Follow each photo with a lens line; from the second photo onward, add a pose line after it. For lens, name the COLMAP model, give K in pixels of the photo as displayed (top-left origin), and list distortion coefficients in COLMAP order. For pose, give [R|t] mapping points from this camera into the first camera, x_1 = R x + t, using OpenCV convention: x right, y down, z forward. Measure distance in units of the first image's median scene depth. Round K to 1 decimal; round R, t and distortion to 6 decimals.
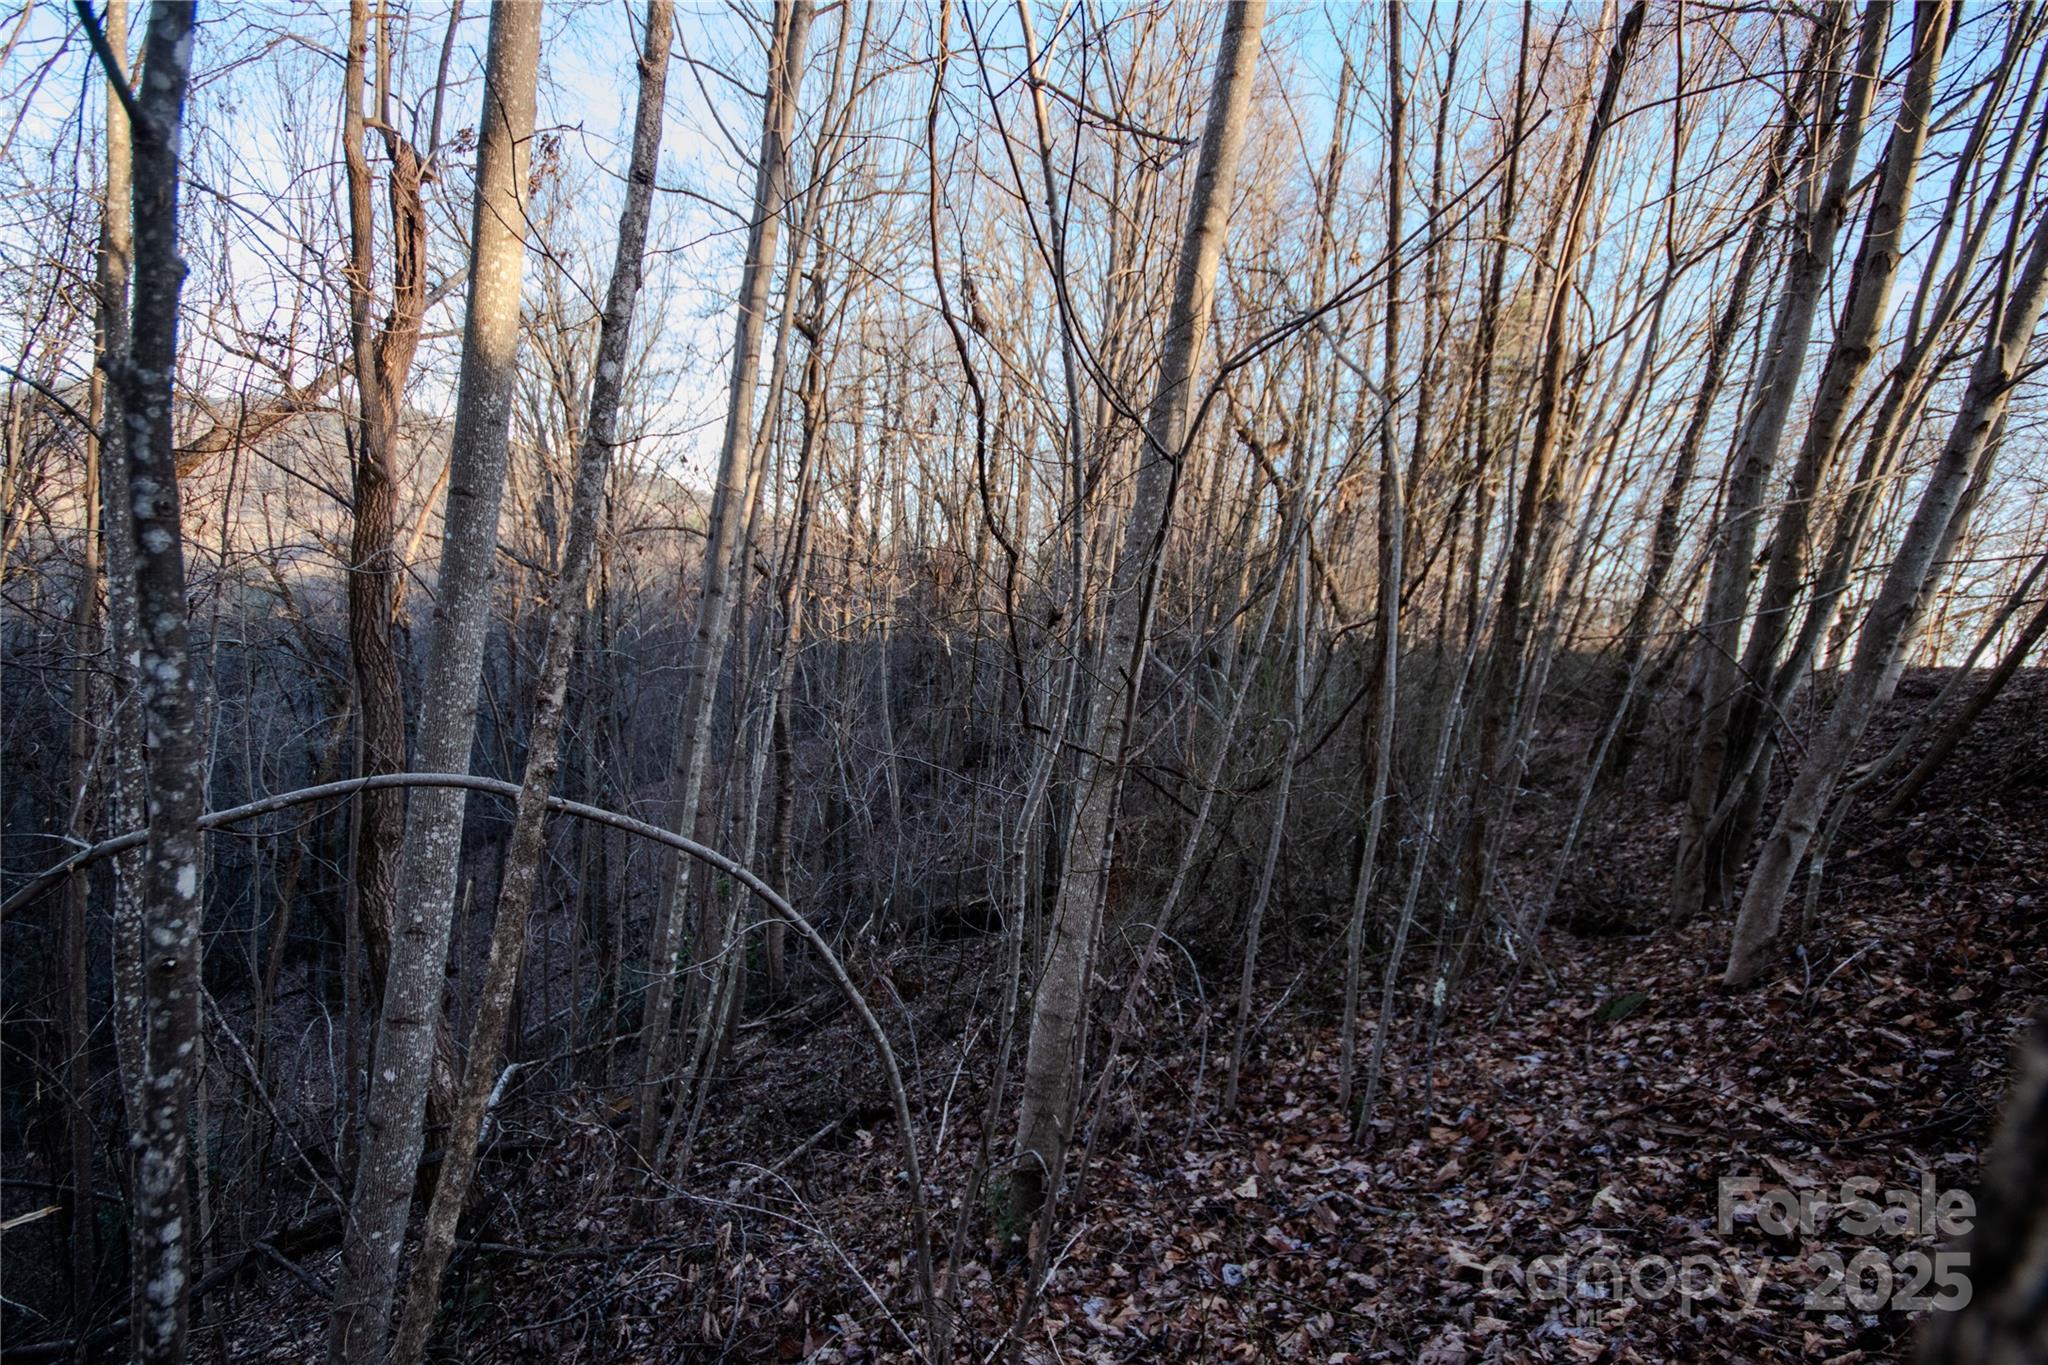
lens RADIAL K [[949.5, 0, 1025.4], [0, 949.5, 689.5], [0, 0, 1]] dist [0.005698, -0.008764]
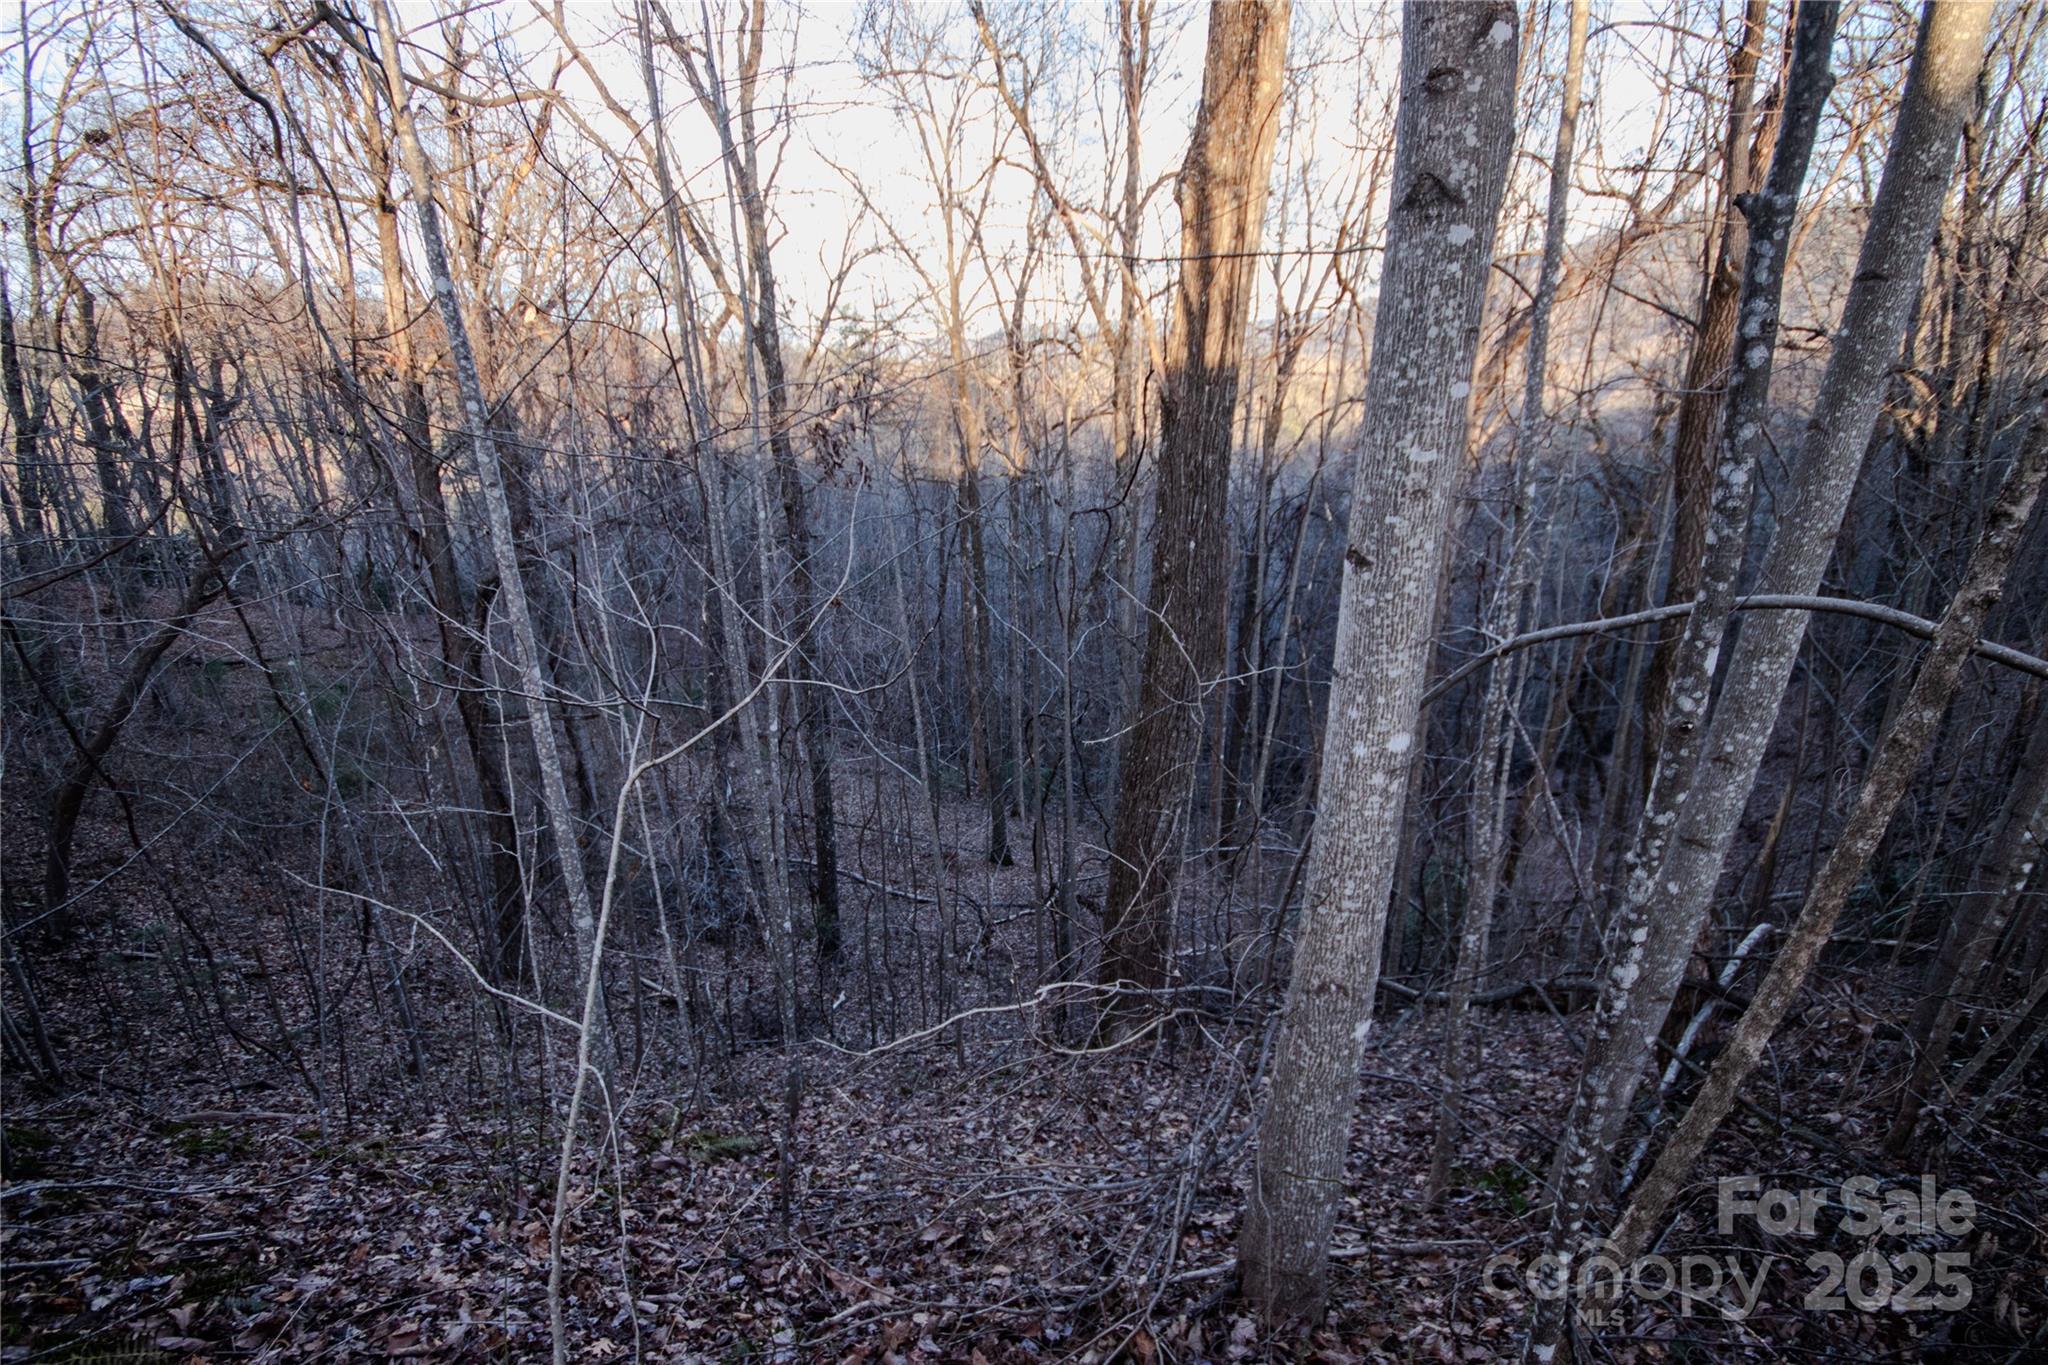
lens RADIAL K [[949.5, 0, 1037.1], [0, 949.5, 716.1], [0, 0, 1]] dist [0.005698, -0.008764]
pose [[0.386795, 0.173033, -0.905786, -0.049268], [0.013987, 0.981025, 0.193378, 0.011532], [0.922060, -0.087467, 0.377035, -0.090374]]
